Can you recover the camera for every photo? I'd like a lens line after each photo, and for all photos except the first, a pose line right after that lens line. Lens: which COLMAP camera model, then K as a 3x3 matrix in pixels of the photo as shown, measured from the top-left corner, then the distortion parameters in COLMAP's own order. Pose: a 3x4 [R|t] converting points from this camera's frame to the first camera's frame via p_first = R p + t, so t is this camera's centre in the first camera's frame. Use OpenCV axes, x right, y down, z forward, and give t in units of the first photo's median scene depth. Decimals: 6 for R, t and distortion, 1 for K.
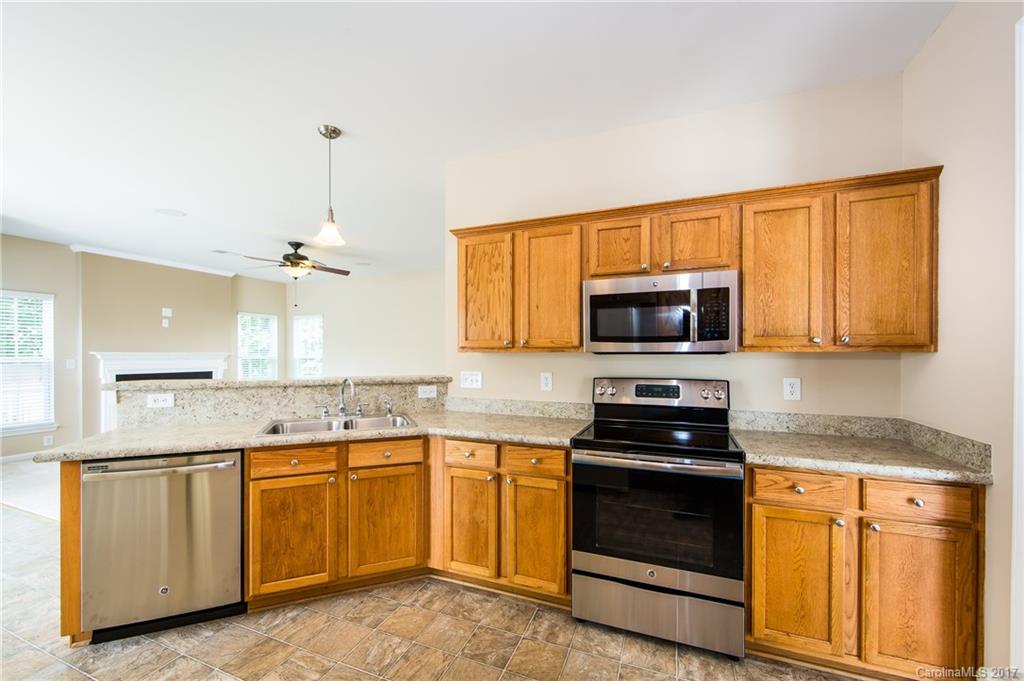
lens RADIAL K [[405.3, 0, 511.1], [0, 405.3, 348.7], [0, 0, 1]] dist [-0.003675, -0.000325]
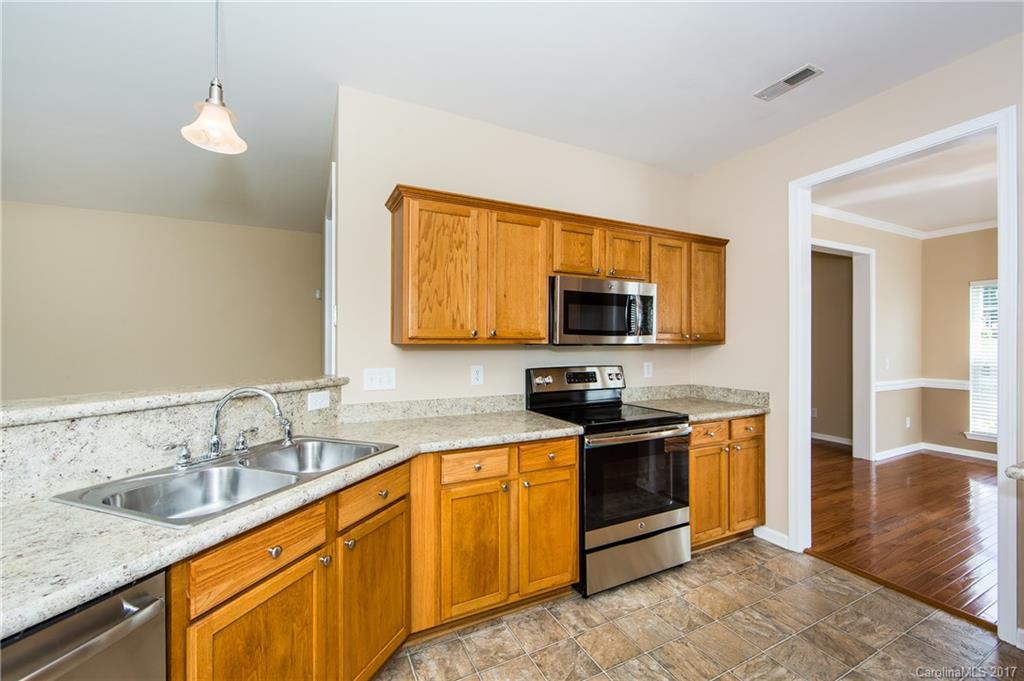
lens RADIAL K [[405.3, 0, 511.8], [0, 405.3, 338.3], [0, 0, 1]] dist [-0.003675, -0.000325]
pose [[0.667025, 0.012204, 0.744935, -0.693508], [-0.007464, 0.999925, -0.009699, 0.005446], [-0.744998, 0.000909, 0.667066, 0.399802]]
